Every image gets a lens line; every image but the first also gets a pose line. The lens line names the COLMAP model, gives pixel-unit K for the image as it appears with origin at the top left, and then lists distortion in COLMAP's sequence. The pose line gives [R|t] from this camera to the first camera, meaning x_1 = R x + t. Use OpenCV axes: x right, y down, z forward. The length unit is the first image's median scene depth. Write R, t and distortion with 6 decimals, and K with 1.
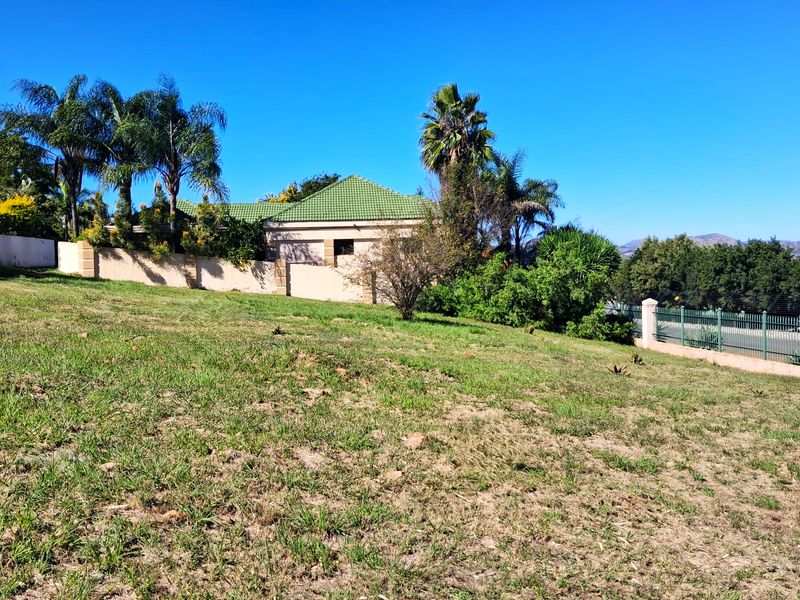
lens RADIAL K [[818.7, 0, 398.7], [0, 818.7, 282.1], [0, 0, 1]] dist [0.146502, -0.430943]
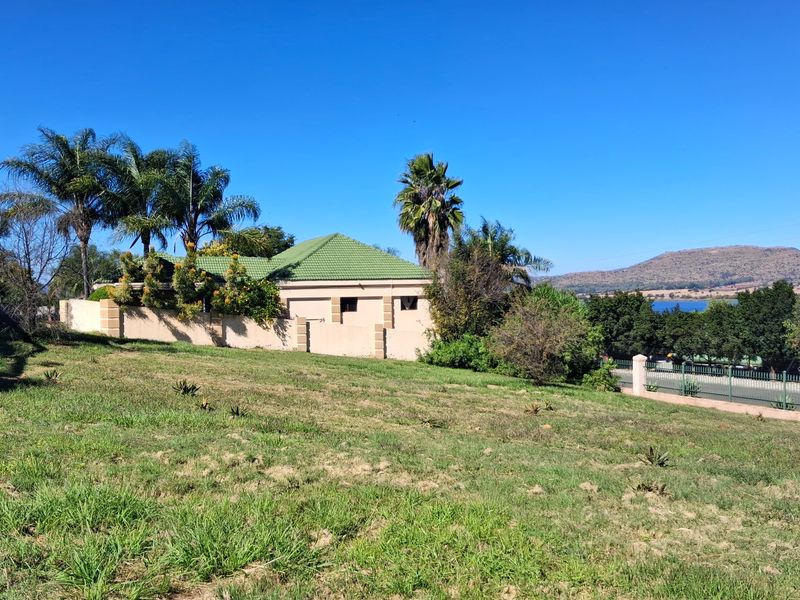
lens RADIAL K [[821.7, 0, 384.3], [0, 821.7, 304.6], [0, 0, 1]] dist [0.190369, -0.560756]
pose [[0.963013, 0.004644, 0.269414, -0.326783], [-0.002404, 0.999960, -0.008642, -0.035432], [-0.269443, 0.007675, 0.962986, -0.039806]]
